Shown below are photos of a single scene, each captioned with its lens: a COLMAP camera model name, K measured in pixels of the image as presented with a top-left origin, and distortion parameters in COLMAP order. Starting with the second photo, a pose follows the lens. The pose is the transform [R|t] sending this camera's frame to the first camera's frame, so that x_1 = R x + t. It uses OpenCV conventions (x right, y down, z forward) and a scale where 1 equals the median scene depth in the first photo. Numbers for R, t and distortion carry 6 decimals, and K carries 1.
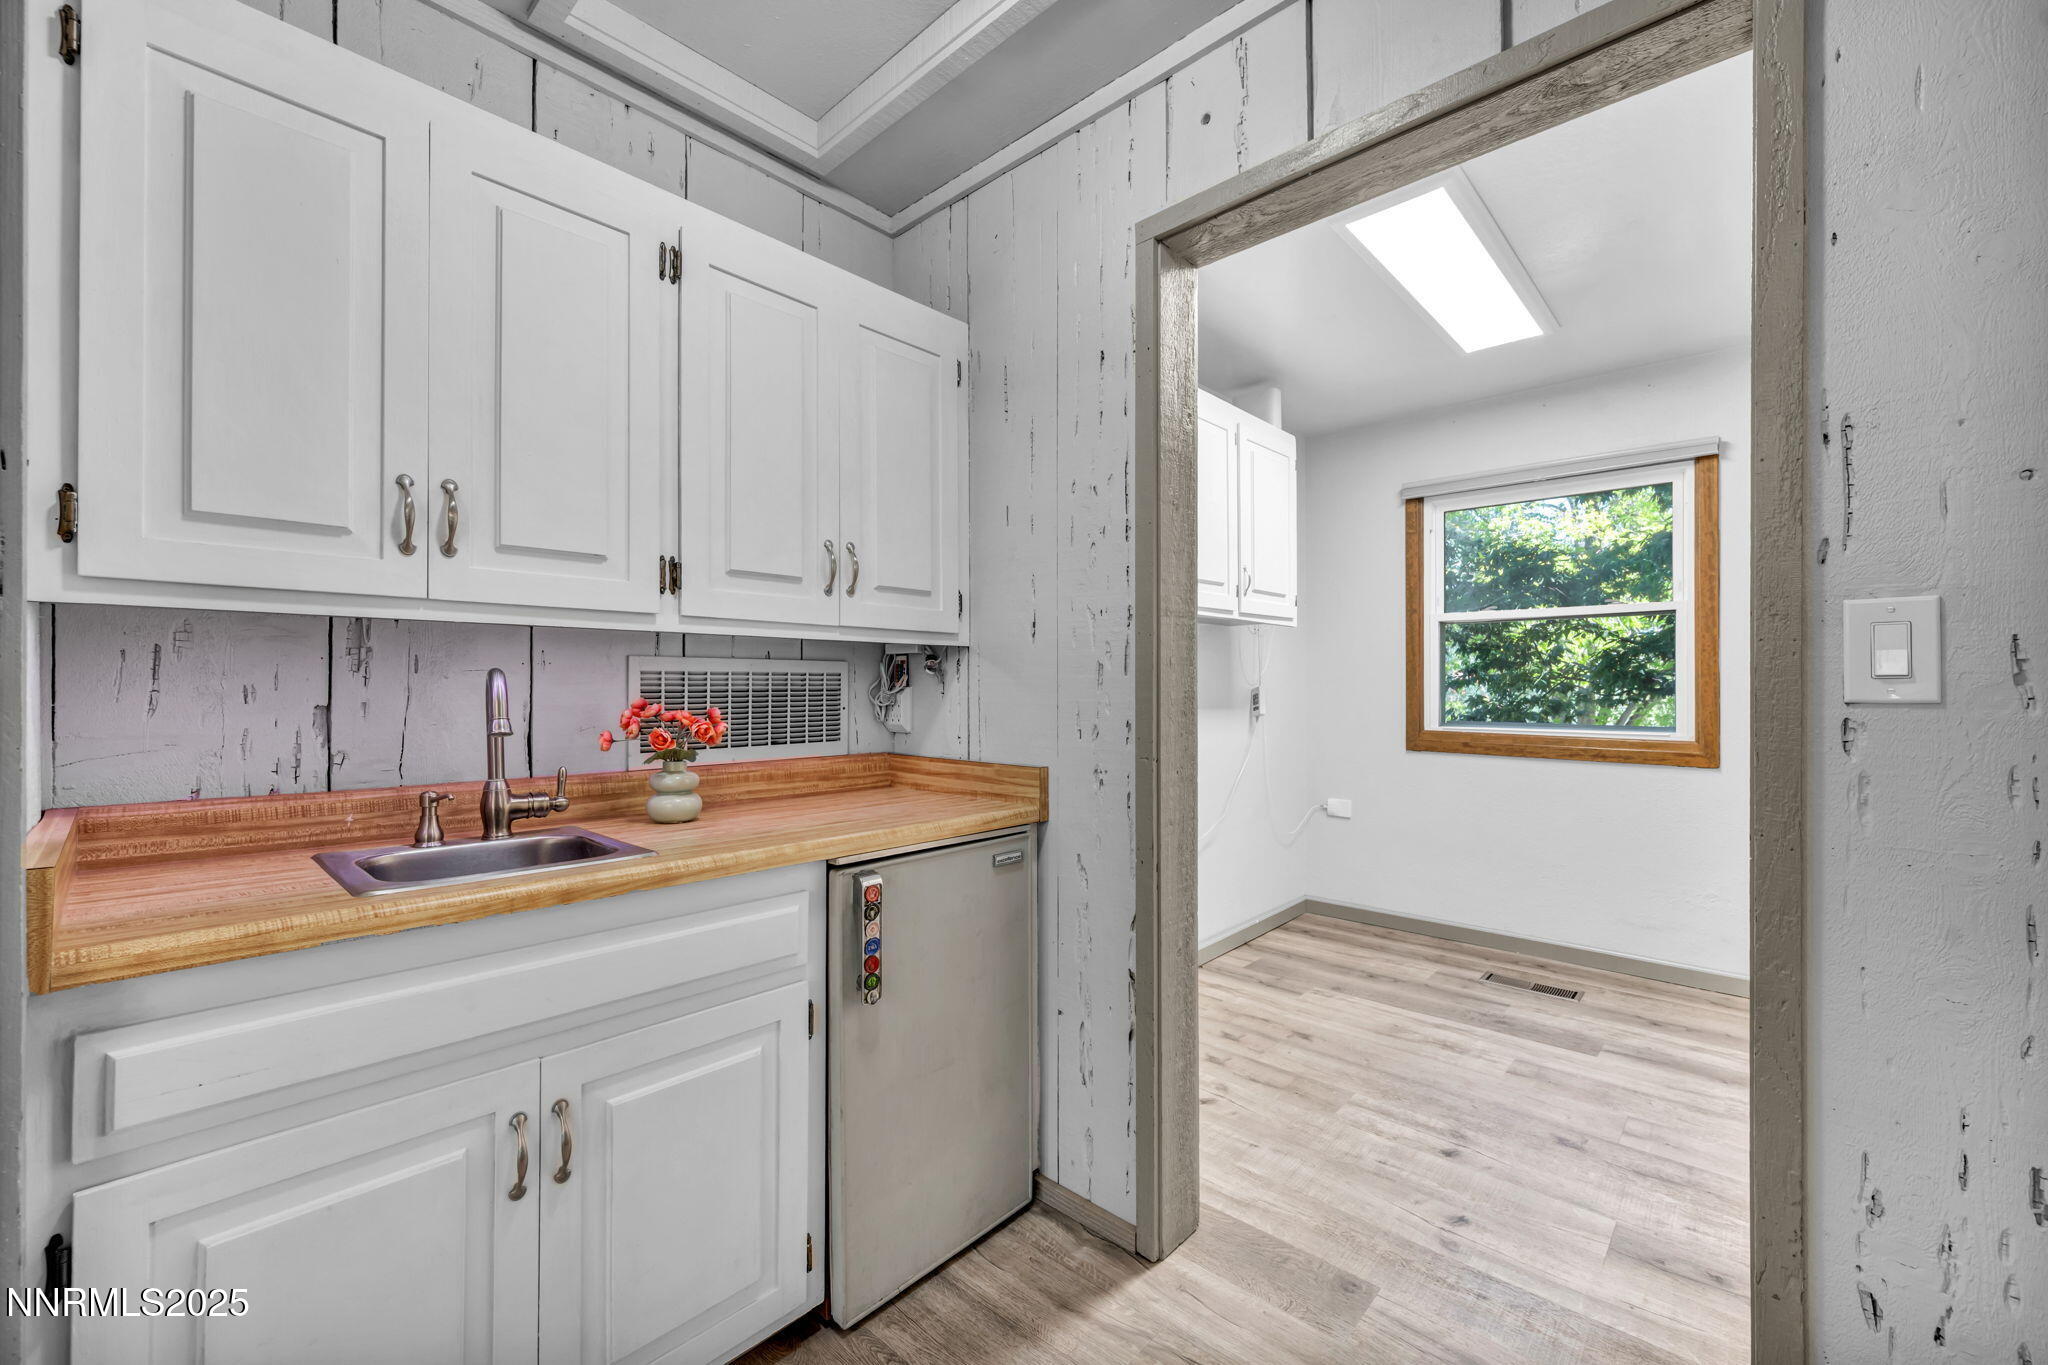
lens RADIAL K [[831.3, 0, 1015.5], [0, 831.3, 682.3], [0, 0, 1]] dist [-0.000695, 0.000272]
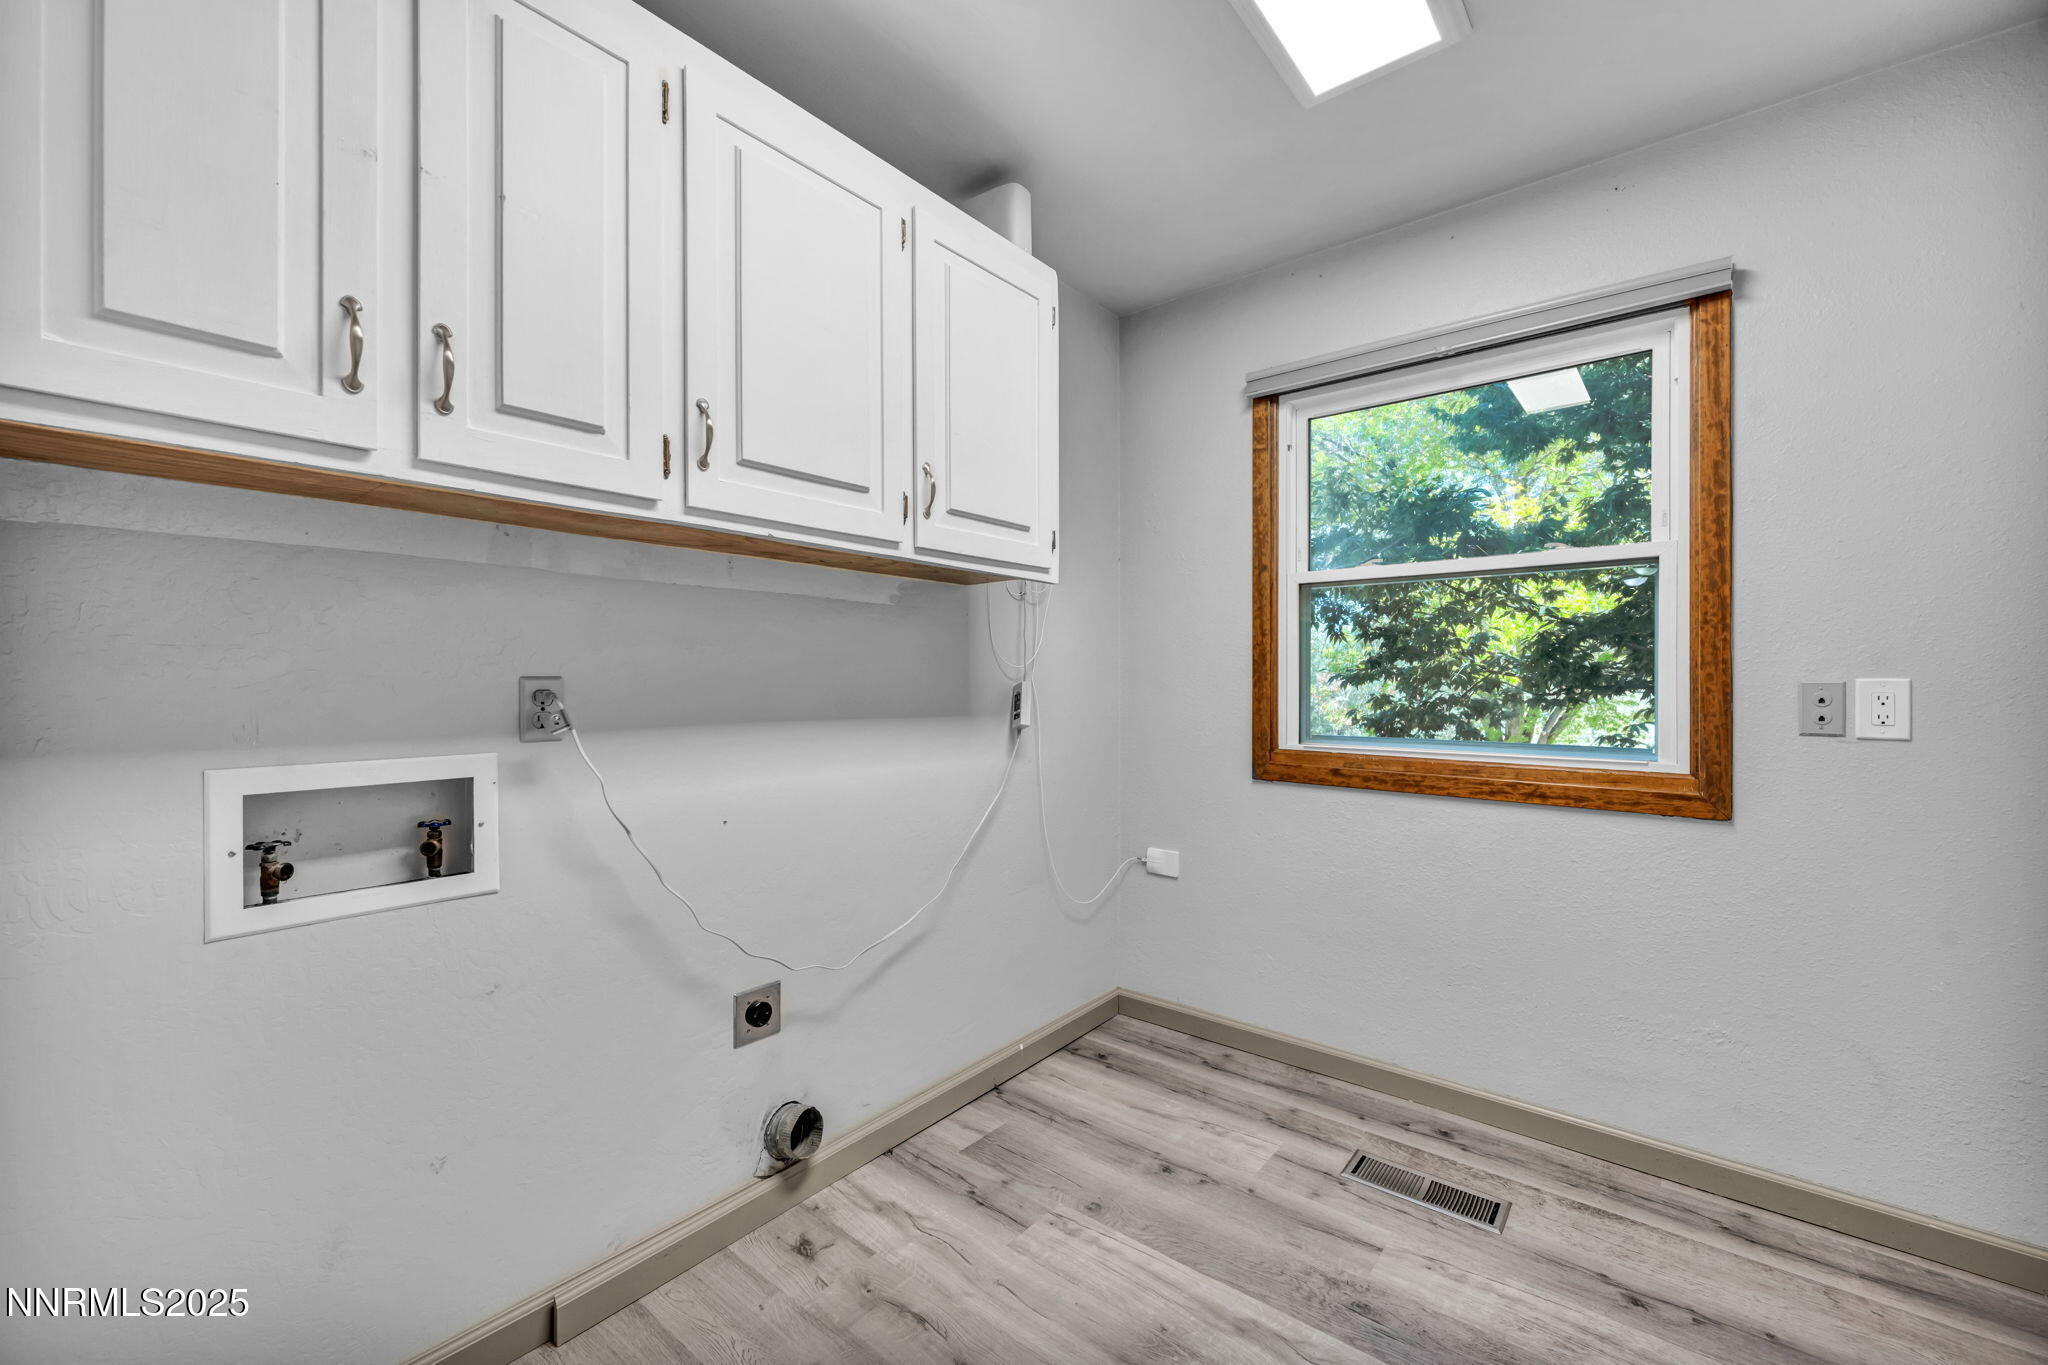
lens RADIAL K [[831.3, 0, 1026.2], [0, 831.3, 685.3], [0, 0, 1]] dist [-0.000695, 0.000272]
pose [[0.997727, 0.007206, 0.066995, 0.158081], [-0.007927, 0.999913, 0.010504, 0.002460], [-0.066913, -0.011011, 0.997698, 0.225298]]
